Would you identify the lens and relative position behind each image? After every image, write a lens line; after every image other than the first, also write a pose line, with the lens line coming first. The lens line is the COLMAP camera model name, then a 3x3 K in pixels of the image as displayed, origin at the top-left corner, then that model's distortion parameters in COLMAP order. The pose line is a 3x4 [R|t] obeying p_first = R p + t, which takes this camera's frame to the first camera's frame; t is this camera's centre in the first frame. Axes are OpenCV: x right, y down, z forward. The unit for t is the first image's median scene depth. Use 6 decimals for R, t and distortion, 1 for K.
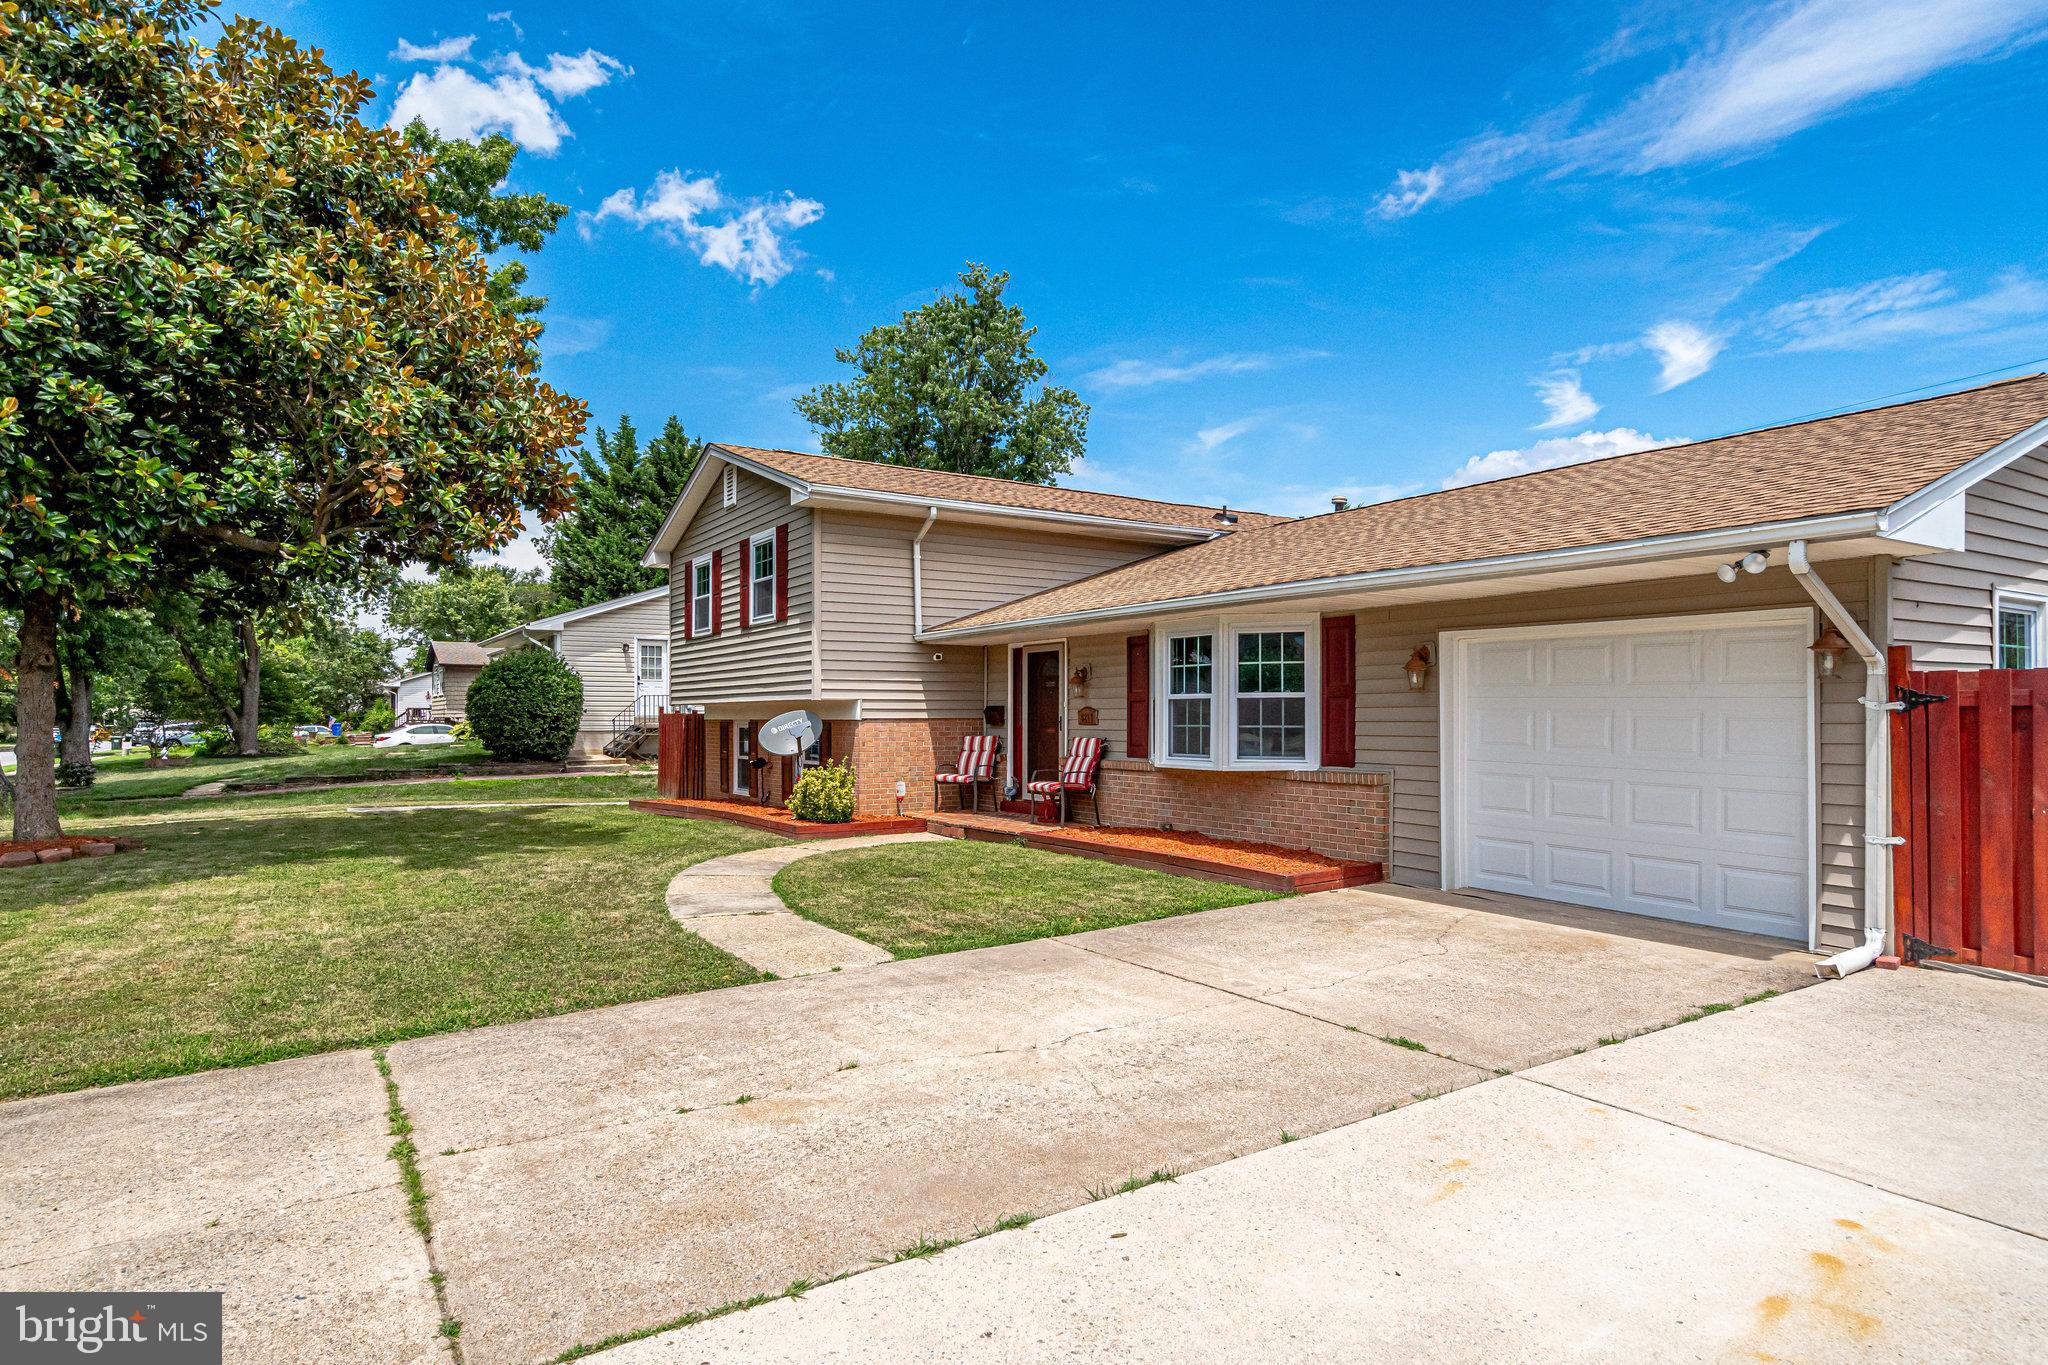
lens RADIAL K [[1104.5, 0, 1050.9], [0, 1104.5, 681.9], [0, 0, 1]] dist [0.002265, 0.001926]
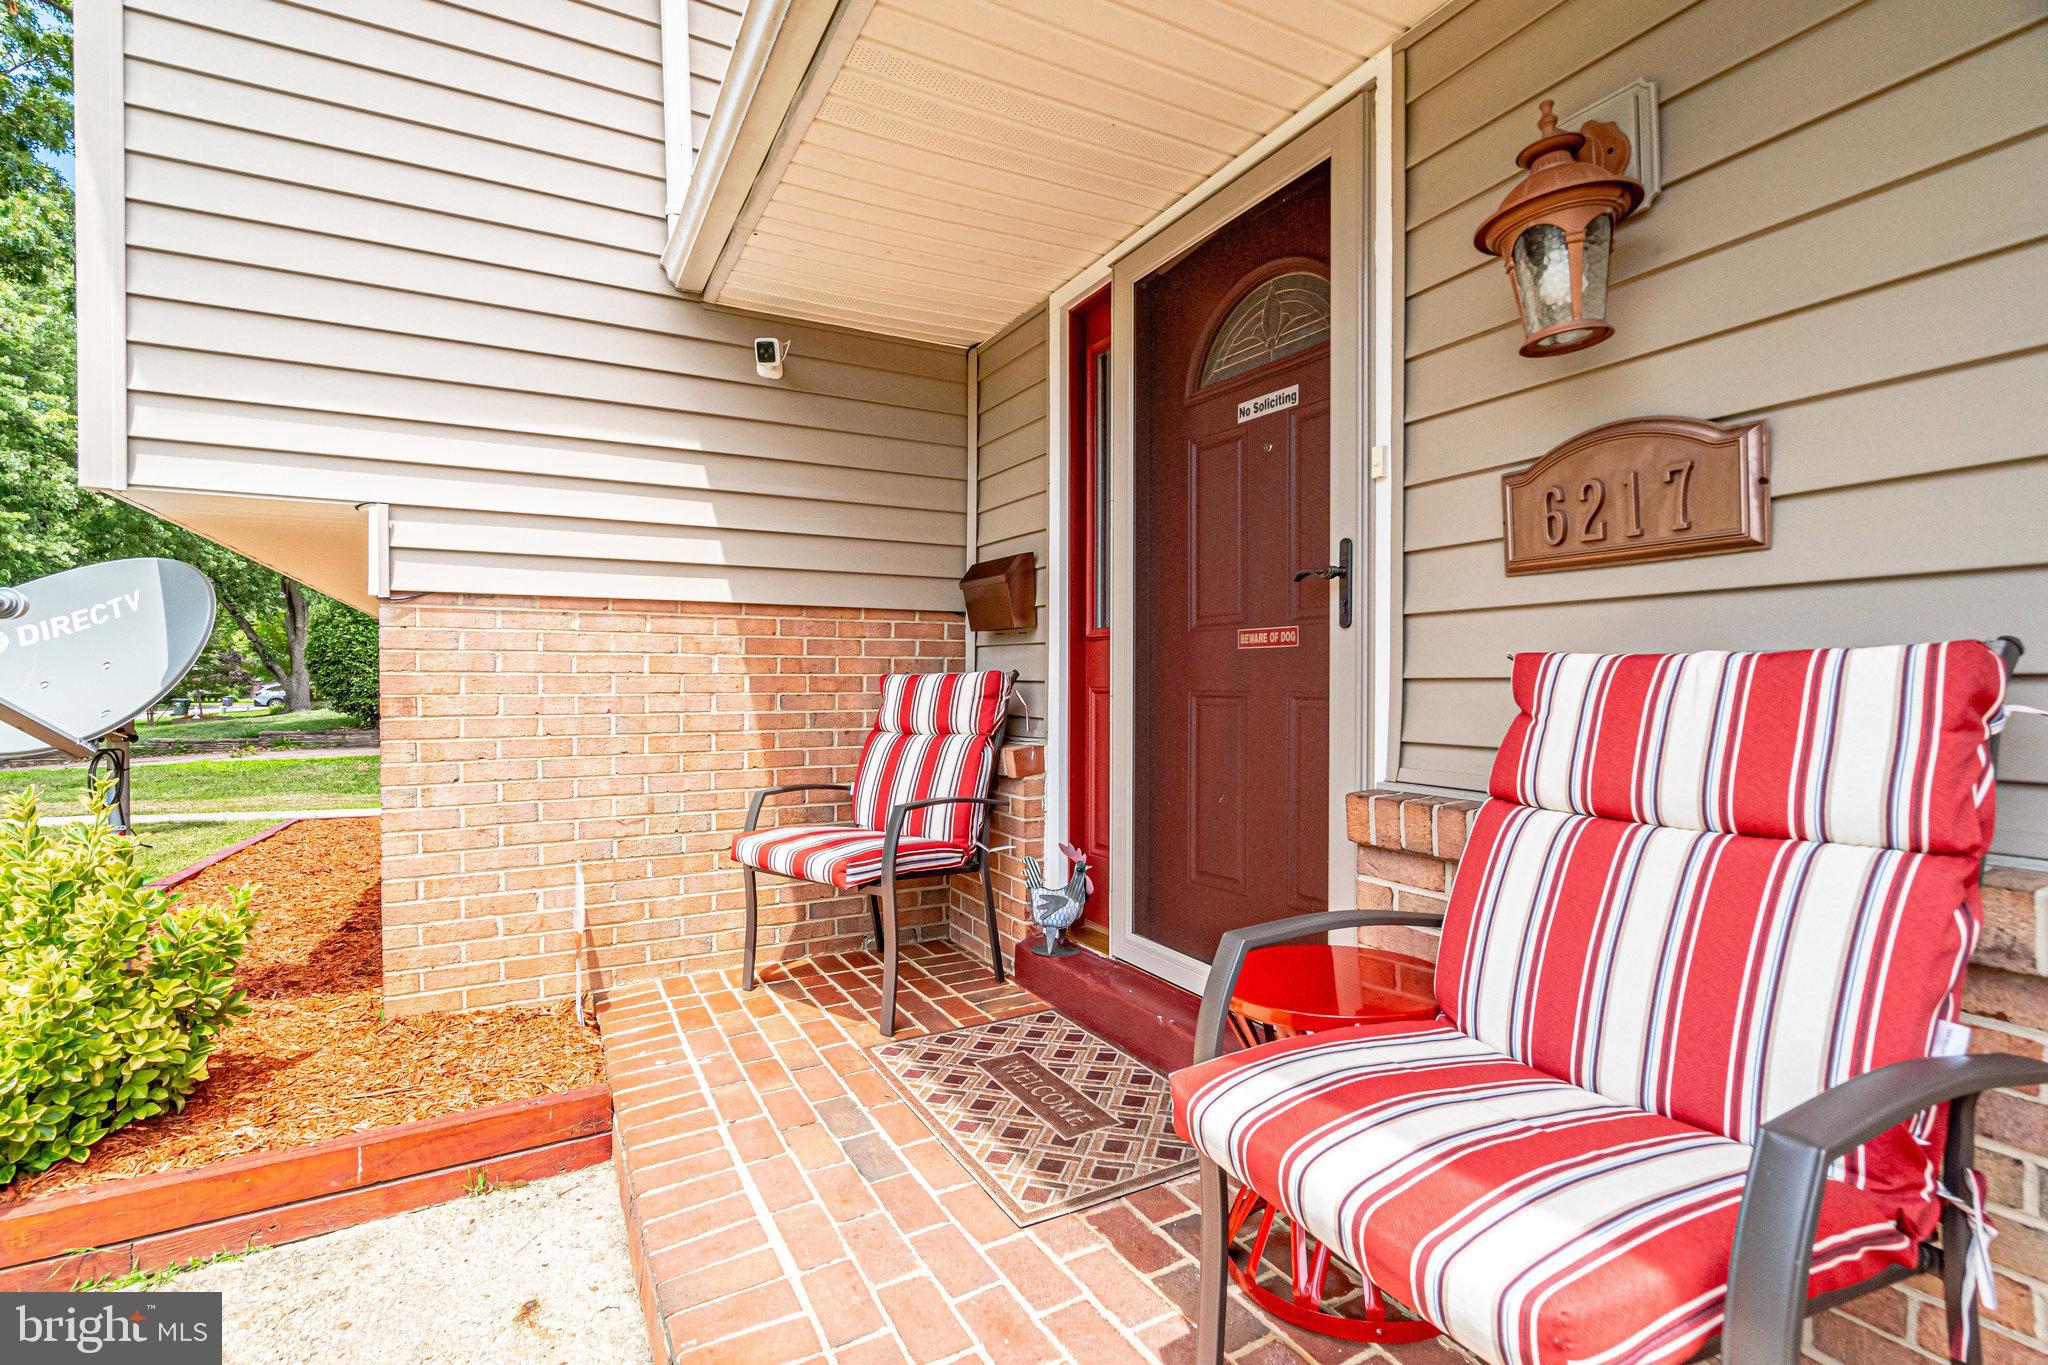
lens RADIAL K [[935.9, 0, 1015.8], [0, 935.9, 692.4], [0, 0, 1]] dist [-0.003055, 0.000778]
pose [[0.993942, 0.001772, -0.109891, -0.028000], [0.002963, 0.999075, 0.042909, 0.053504], [0.109865, -0.042975, 0.993017, 0.953827]]
